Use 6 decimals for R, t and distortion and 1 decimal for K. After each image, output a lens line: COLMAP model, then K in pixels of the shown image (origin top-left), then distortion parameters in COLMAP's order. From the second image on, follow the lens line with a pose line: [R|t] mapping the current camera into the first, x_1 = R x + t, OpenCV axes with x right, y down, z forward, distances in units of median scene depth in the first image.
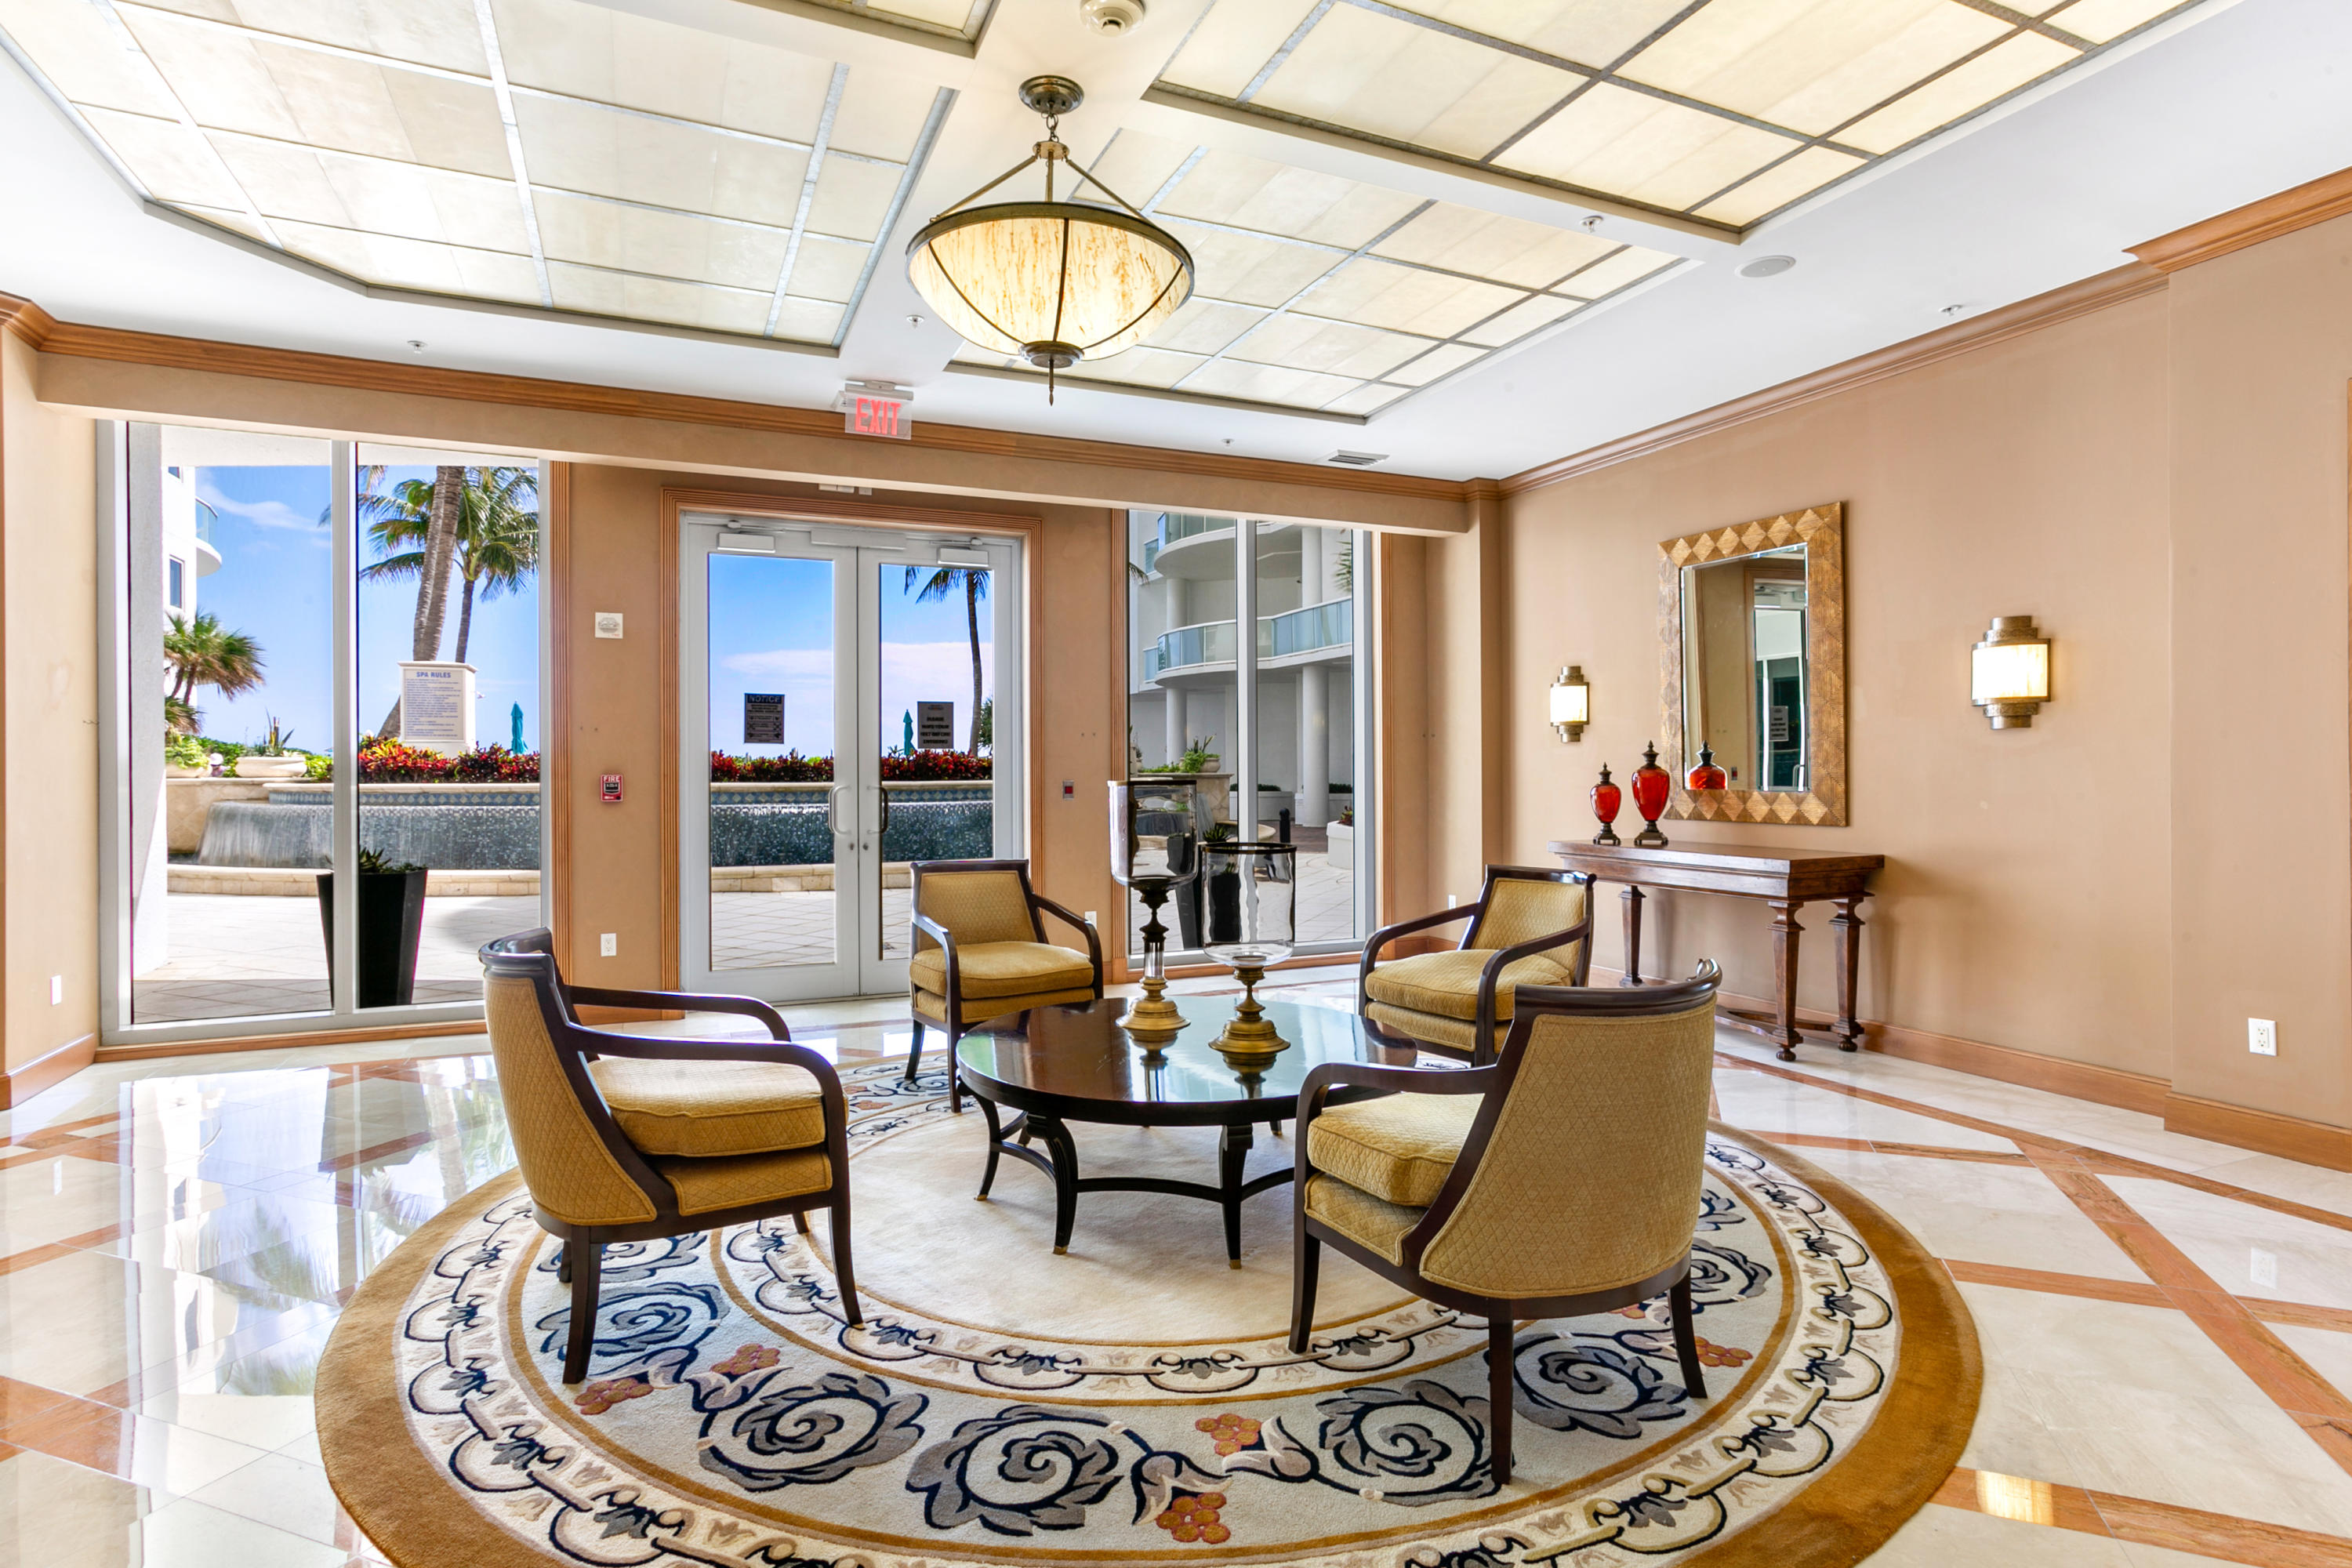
lens RADIAL K [[1235.0, 0, 1180.6], [0, 1235.0, 765.4], [0, 0, 1]] dist [-0.043858, 0.037363]
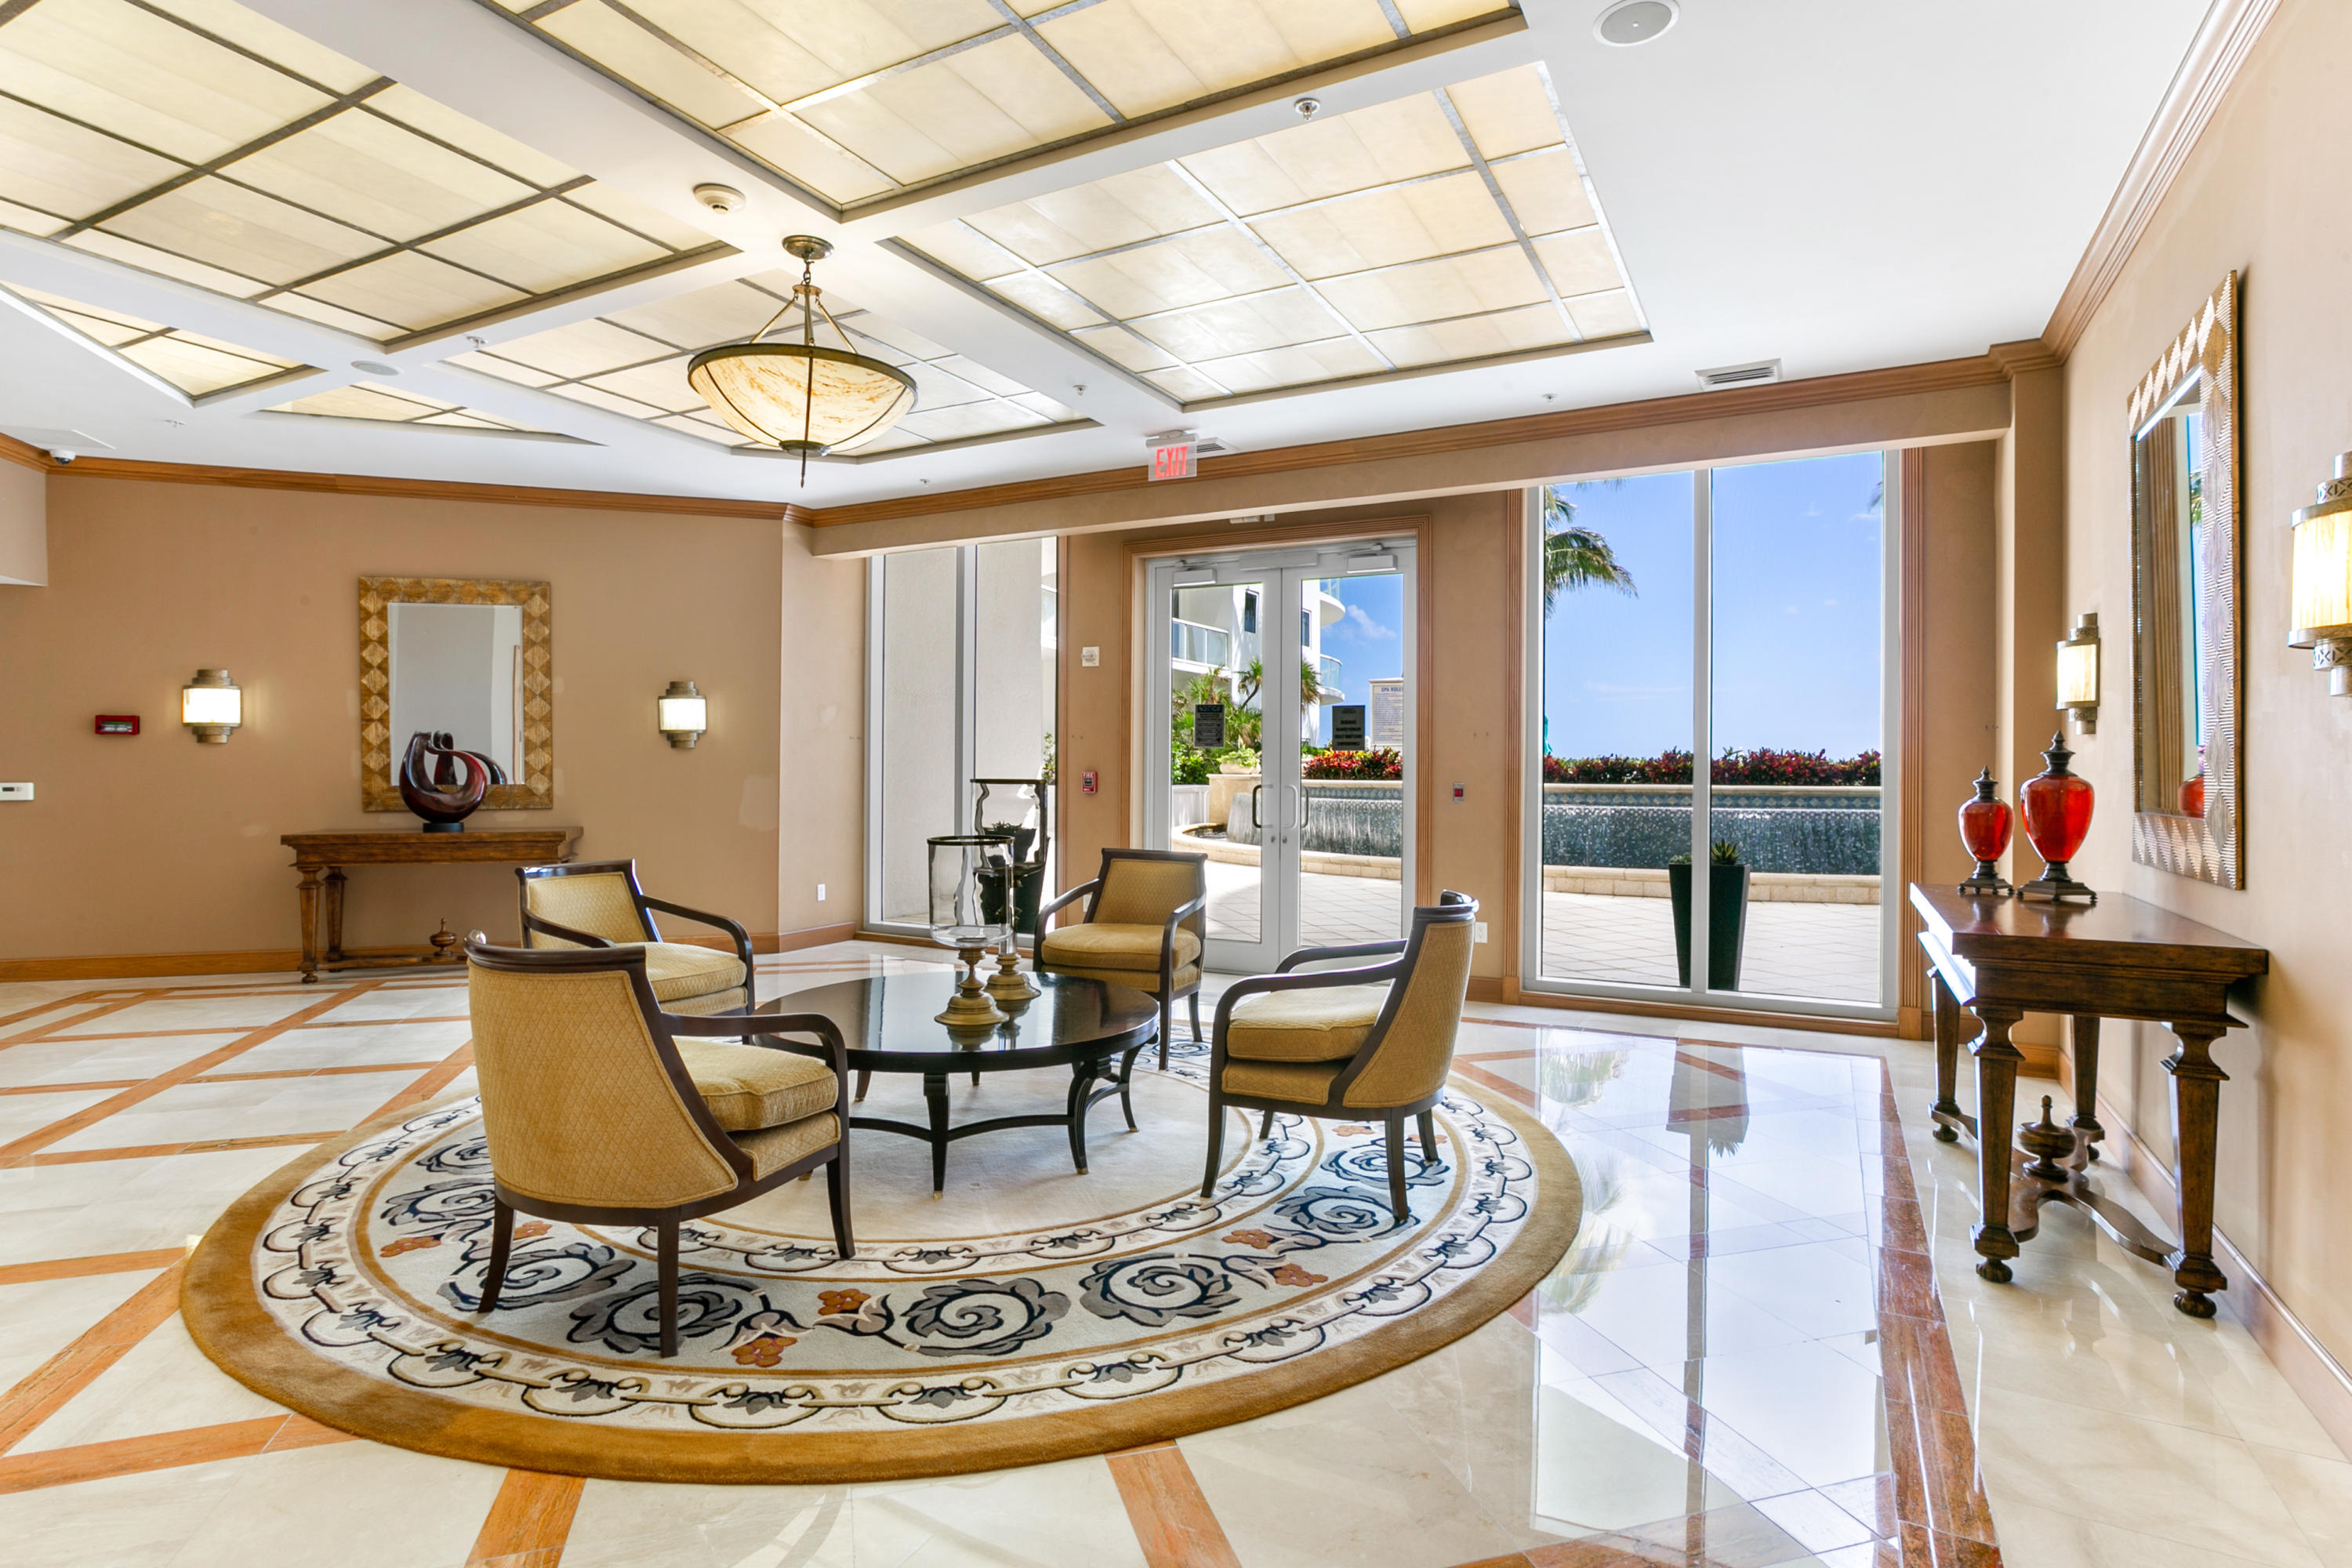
lens RADIAL K [[1235.0, 0, 1180.6], [0, 1235.0, 765.4], [0, 0, 1]] dist [-0.043858, 0.037363]
pose [[0.595904, 0.004715, -0.803042, 0.637910], [-0.005978, 0.999981, 0.001435, -0.001408], [0.803034, 0.003945, 0.595921, 0.298121]]
